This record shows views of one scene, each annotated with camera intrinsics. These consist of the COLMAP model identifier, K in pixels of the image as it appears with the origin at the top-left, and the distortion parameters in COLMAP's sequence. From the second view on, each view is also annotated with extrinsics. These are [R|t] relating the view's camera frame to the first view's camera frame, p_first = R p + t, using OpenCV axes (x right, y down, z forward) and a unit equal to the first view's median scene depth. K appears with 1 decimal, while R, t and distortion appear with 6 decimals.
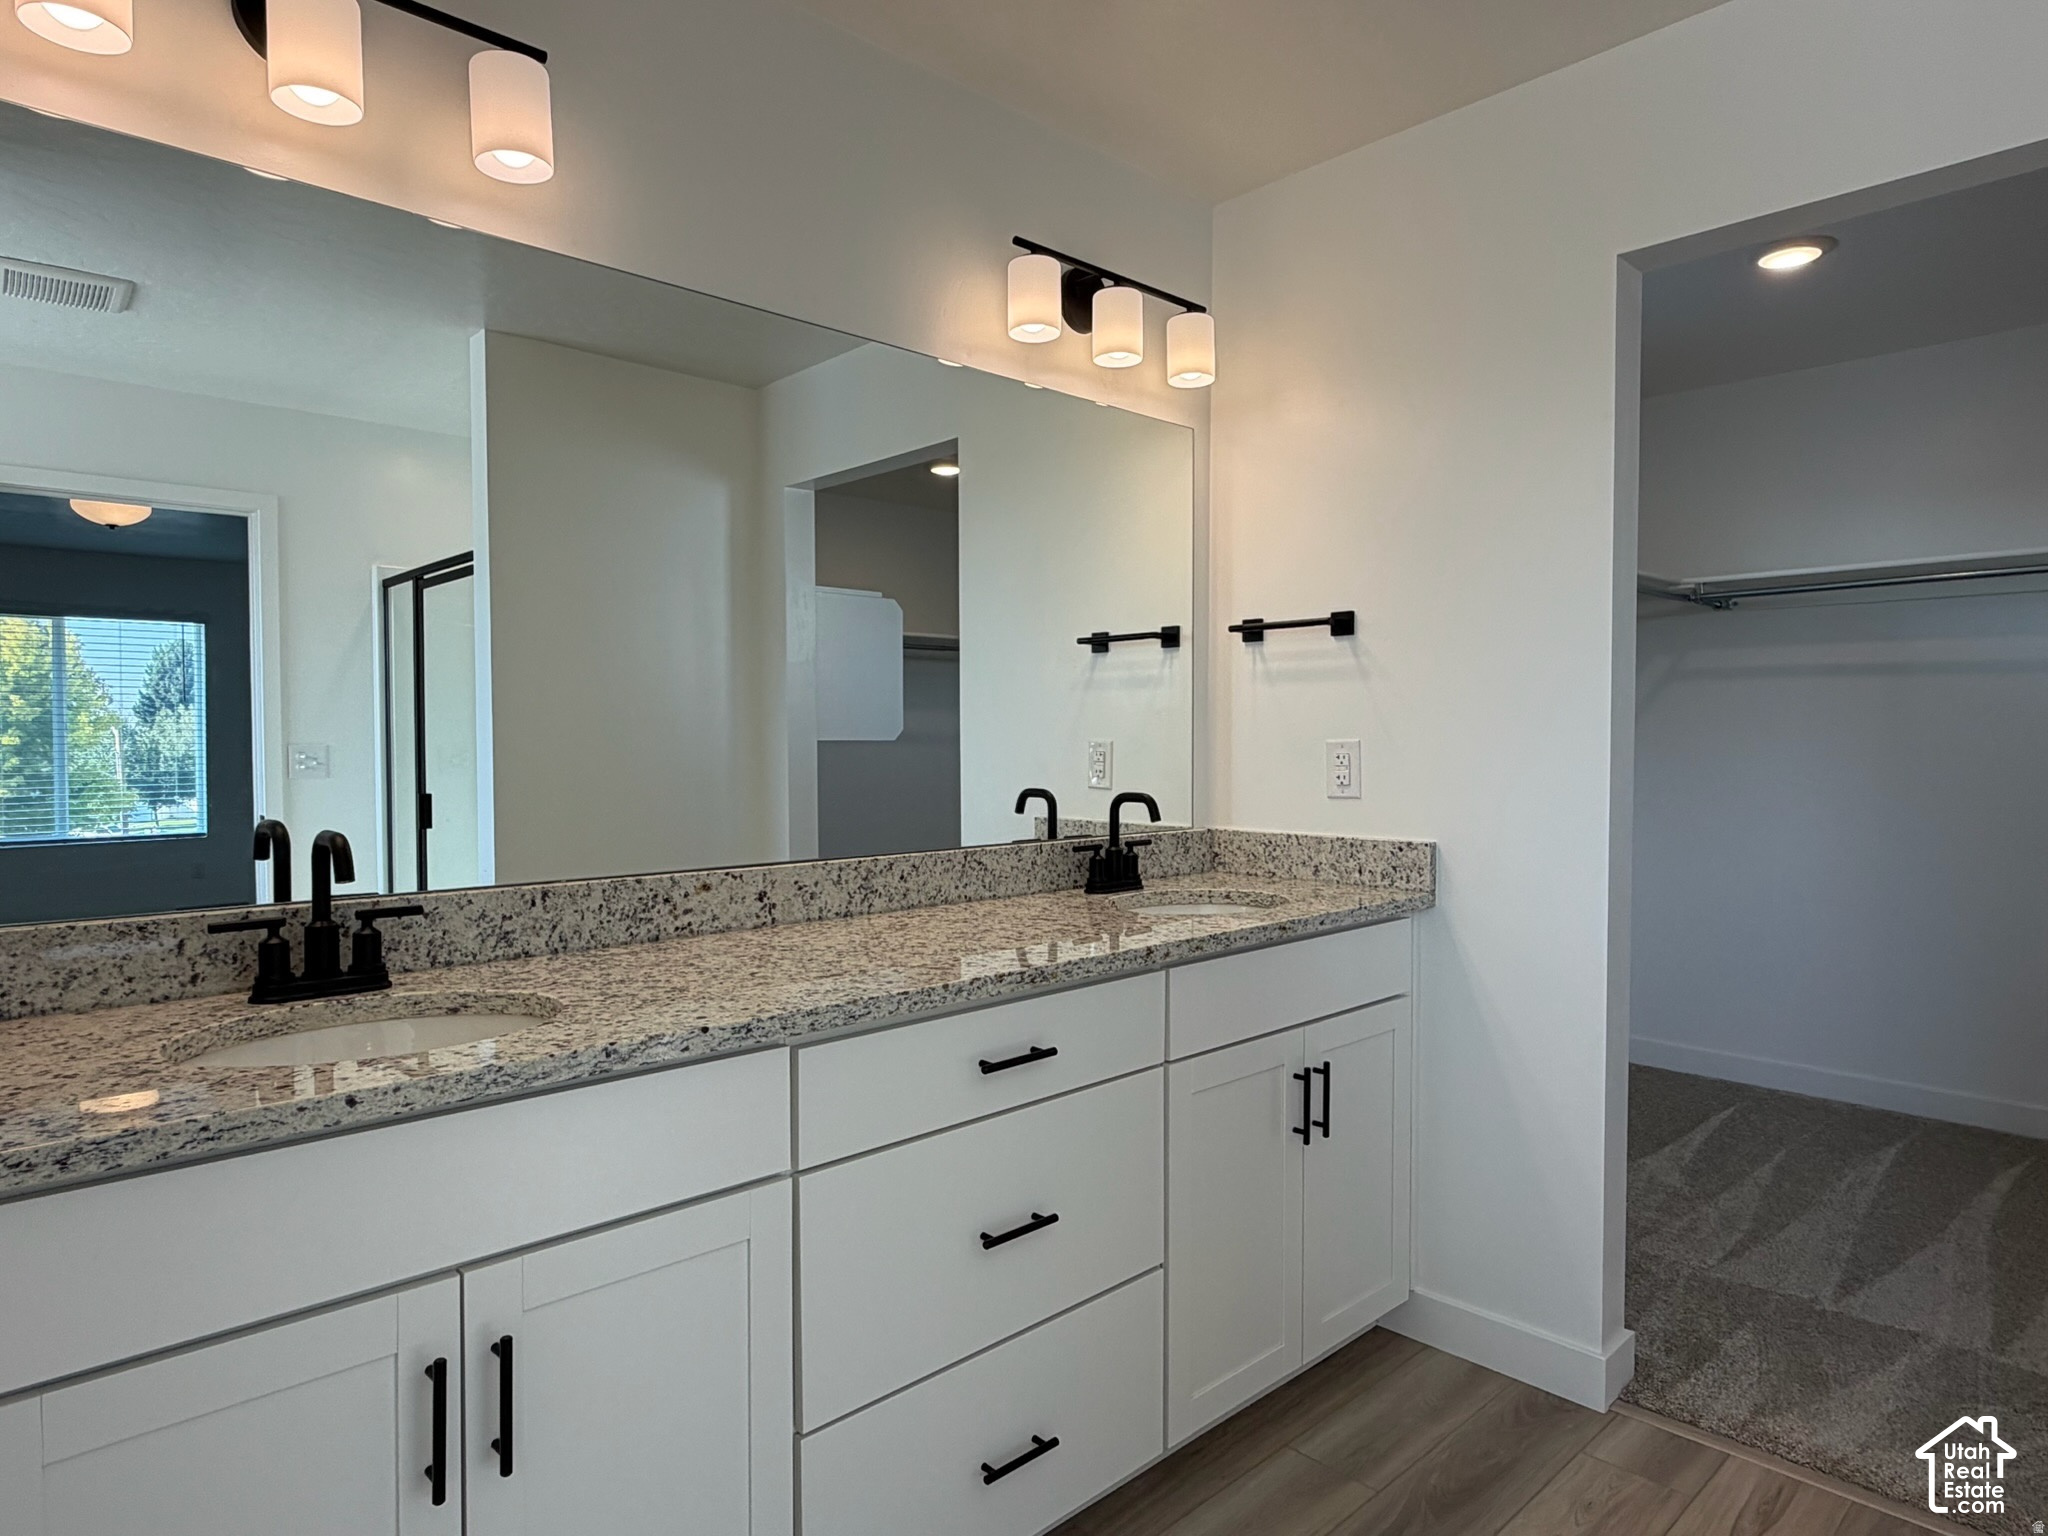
lens RADIAL K [[1222.7, 0, 1024.0], [0, 1222.7, 768.0], [0, 0, 1]] dist [0.002678, 0.001557]
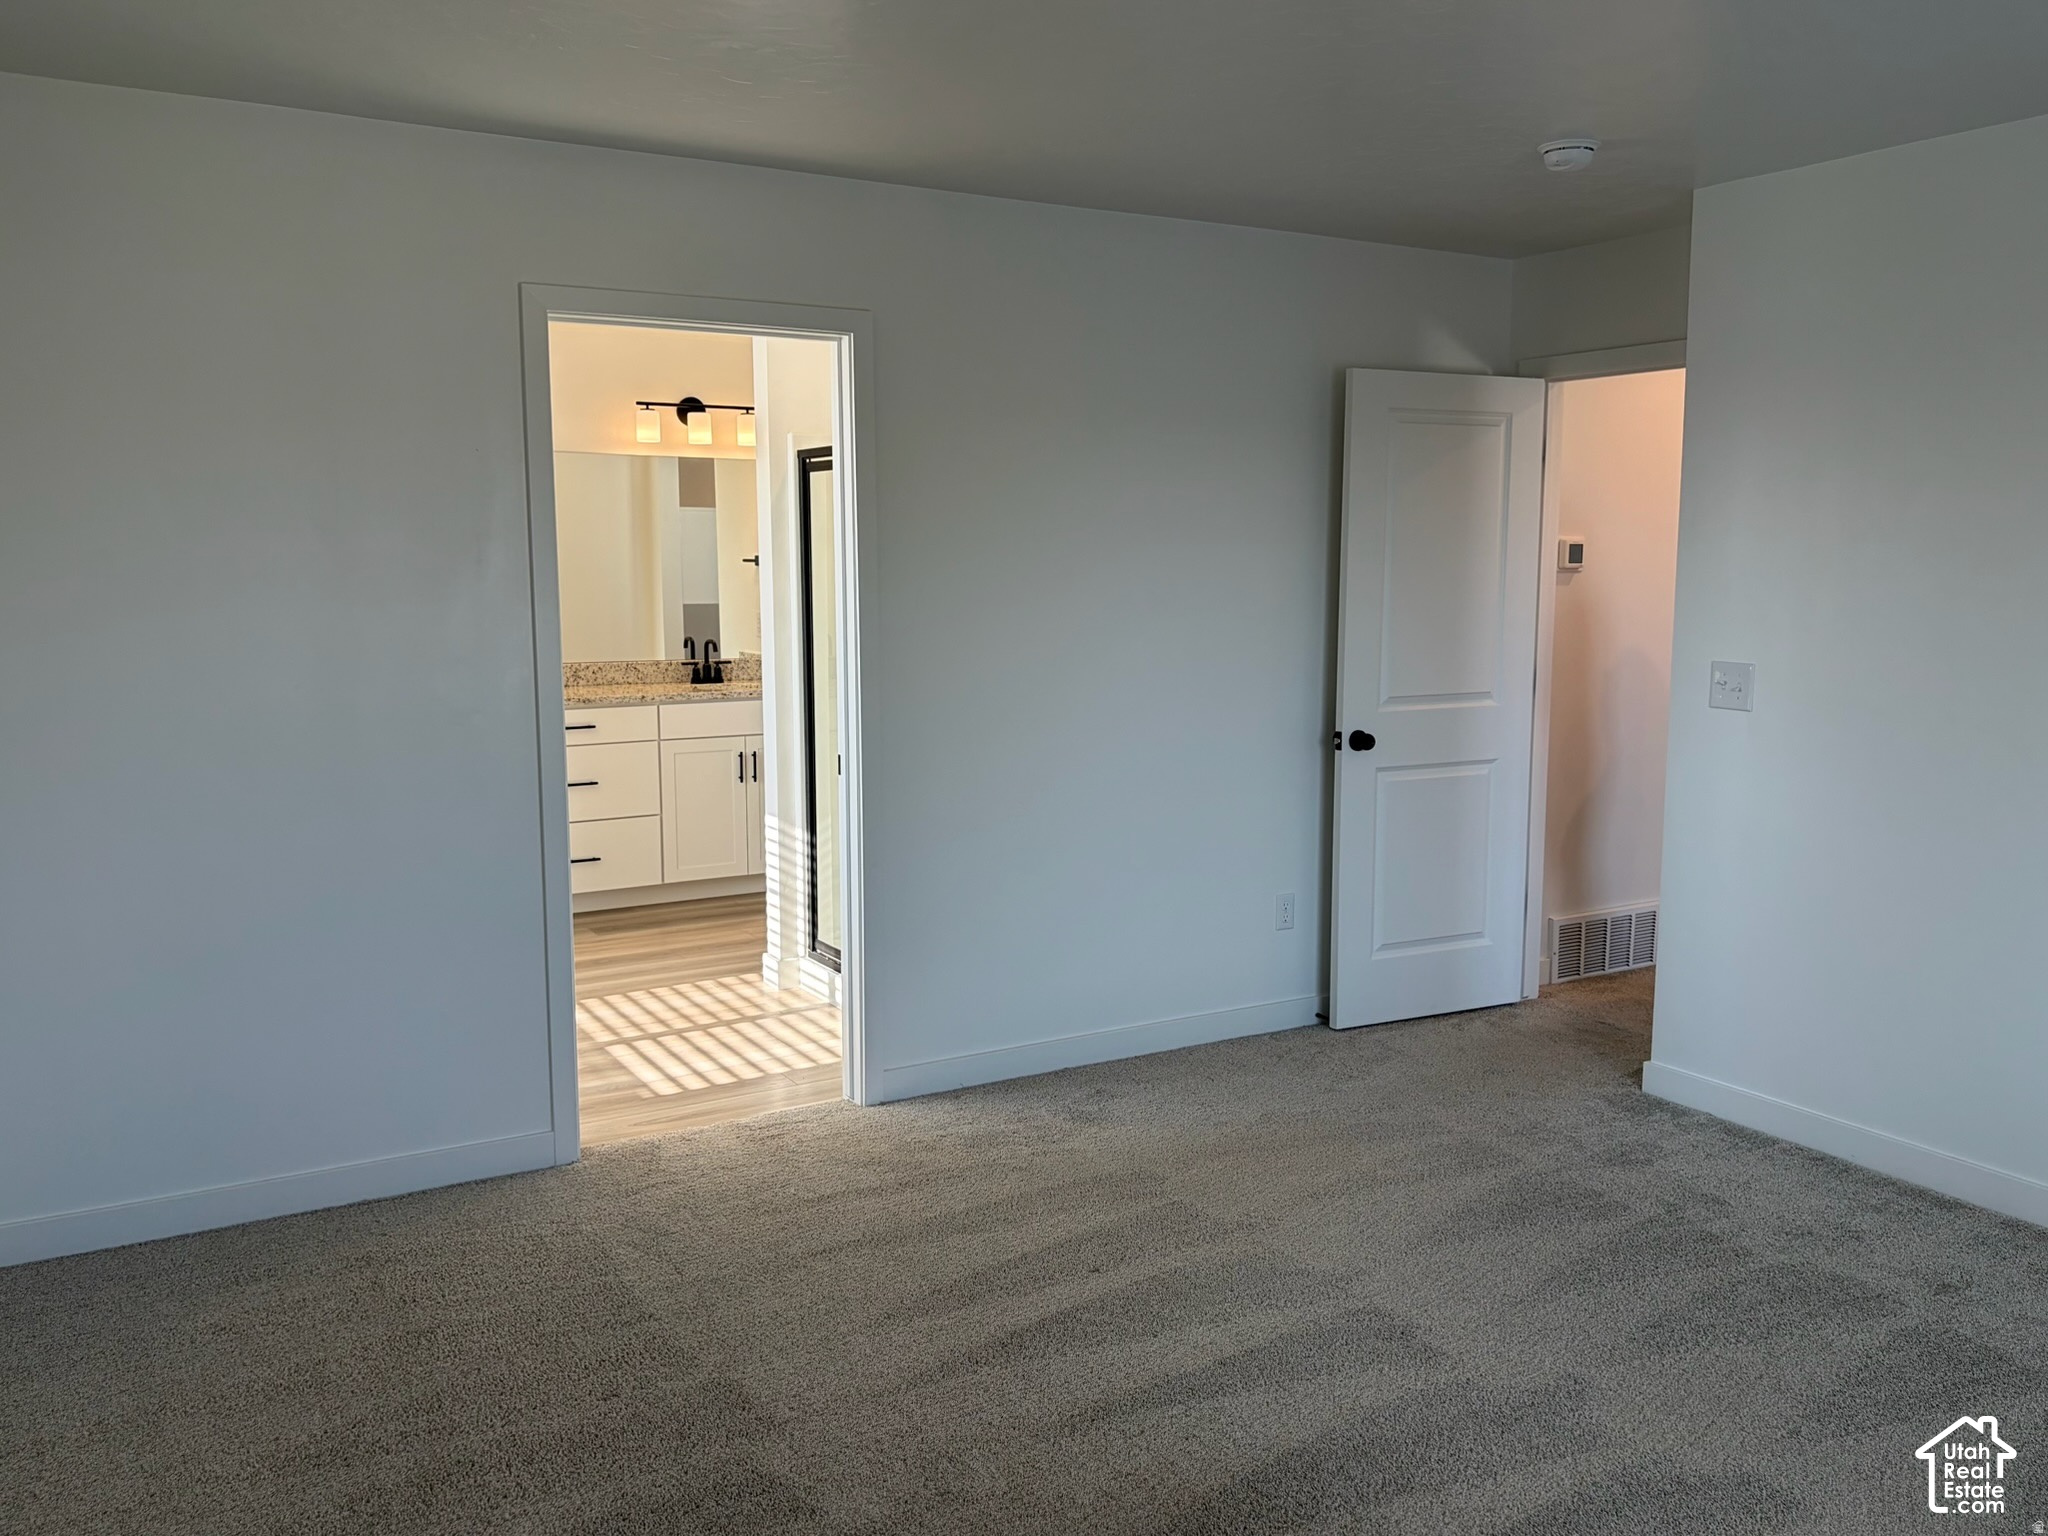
lens RADIAL K [[1627.4, 0, 1024.0], [0, 1627.4, 768.0], [0, 0, 1]] dist [0.125578, 0.000283]
pose [[0.976836, 0.030526, -0.211801, 1.300294], [-0.008512, 0.994532, 0.104084, -0.062676], [0.213820, -0.099870, 0.971755, -1.825665]]
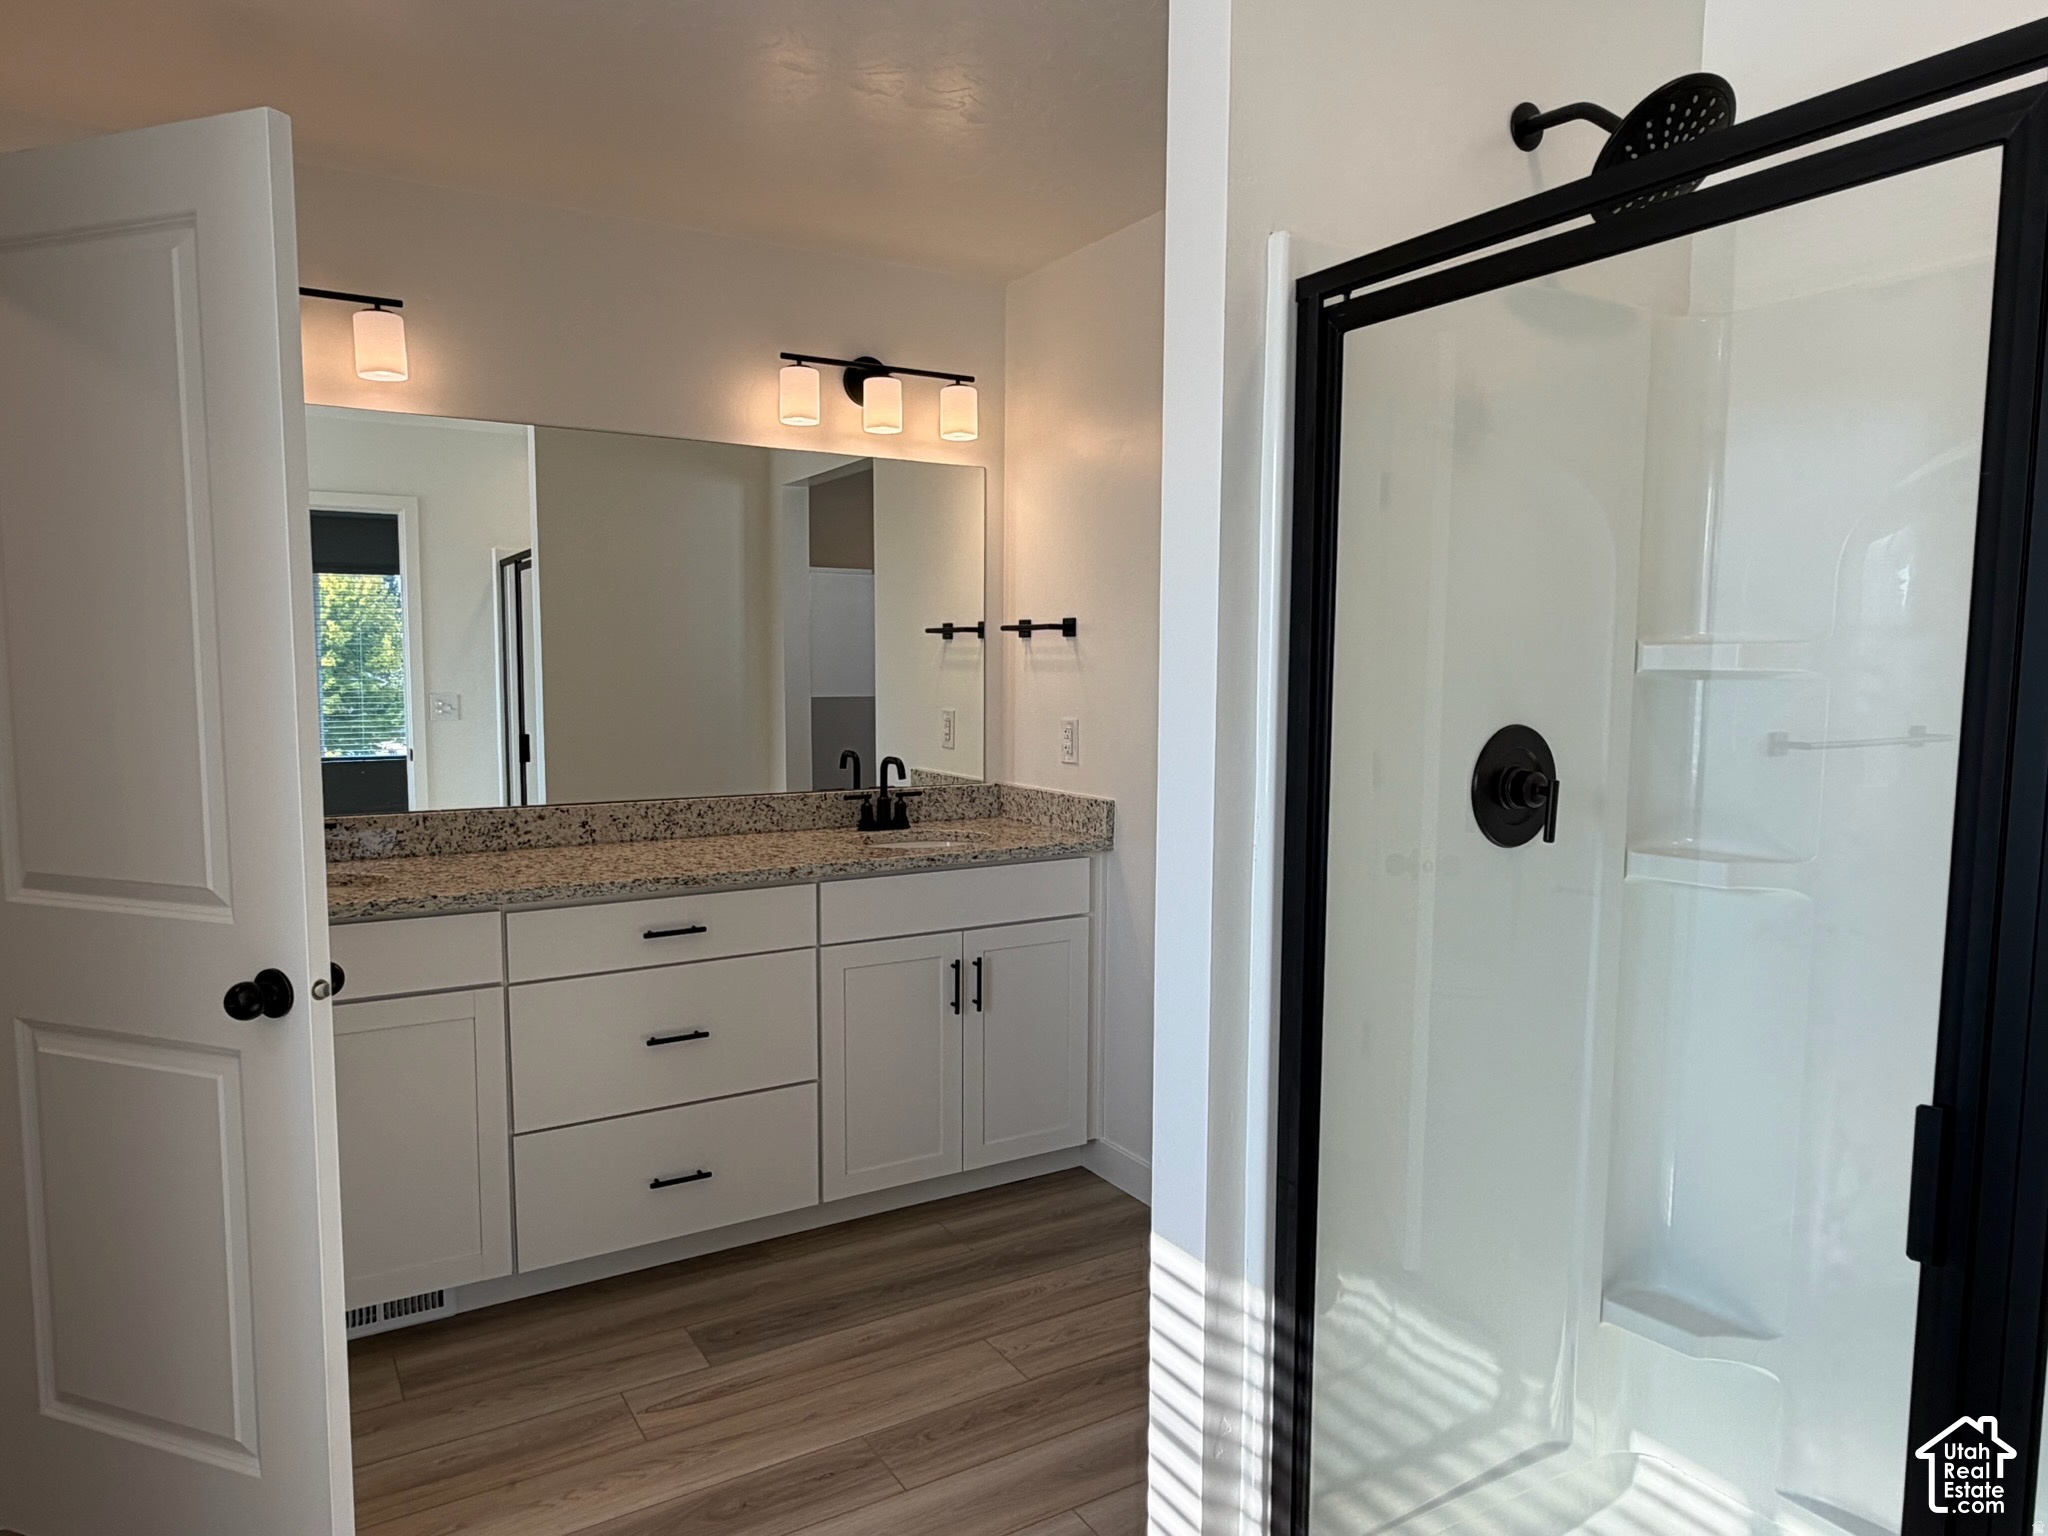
lens RADIAL K [[1301.9, 0, 1024.0], [0, 1301.9, 768.0], [0, 0, 1]] dist [-0.001554, -0.000090]
pose [[0.978264, 0.024483, -0.205911, 0.527542], [-0.012781, 0.998236, 0.057972, -0.052507], [0.206967, -0.054080, 0.976852, -0.367268]]
